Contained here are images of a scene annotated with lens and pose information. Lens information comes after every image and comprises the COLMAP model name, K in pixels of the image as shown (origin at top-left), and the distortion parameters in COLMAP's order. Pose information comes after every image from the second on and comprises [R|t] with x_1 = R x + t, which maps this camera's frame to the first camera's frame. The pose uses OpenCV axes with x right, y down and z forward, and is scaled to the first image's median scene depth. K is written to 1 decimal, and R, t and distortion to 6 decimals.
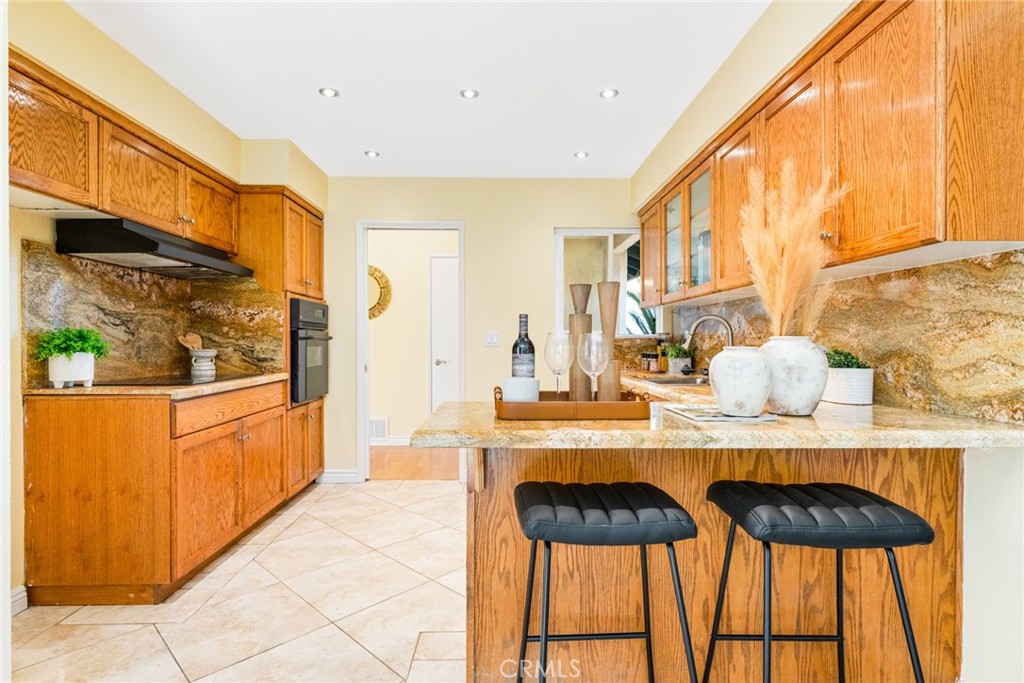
lens RADIAL K [[512.6, 0, 512.0], [0, 512.6, 341.5], [0, 0, 1]] dist [-0.001173, -0.000229]
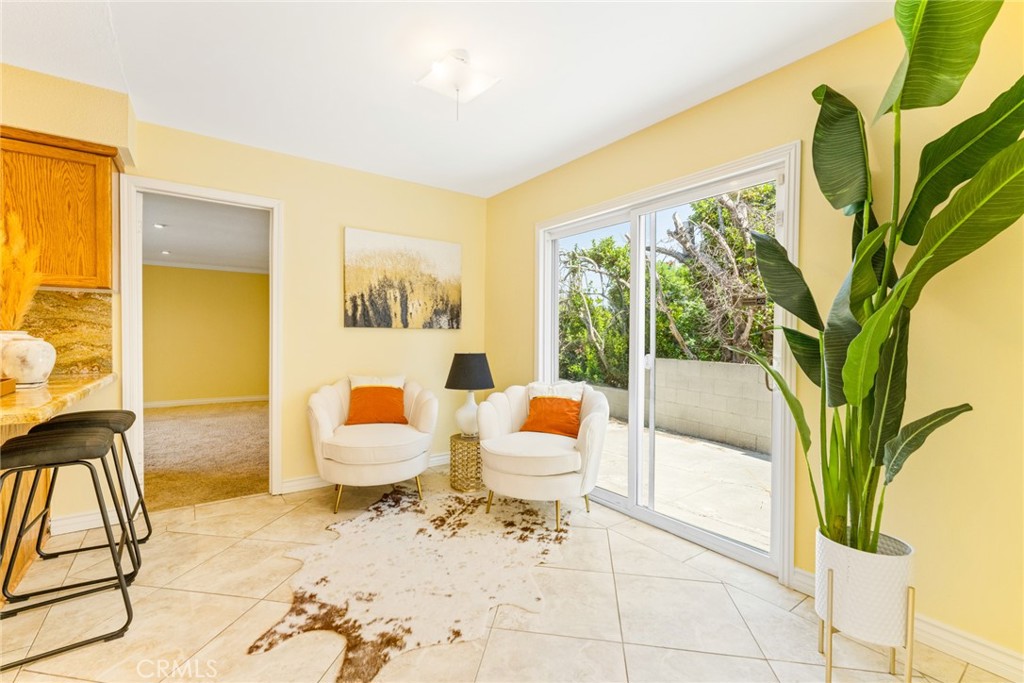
lens RADIAL K [[450.0, 0, 512.0], [0, 450.0, 341.5], [0, 0, 1]] dist [0.001675, 0.000294]
pose [[-0.567633, -0.008926, 0.823234, -1.496896], [-0.006409, 0.999959, 0.006424, 0.004775], [-0.823257, -0.001630, -0.567667, 0.583850]]
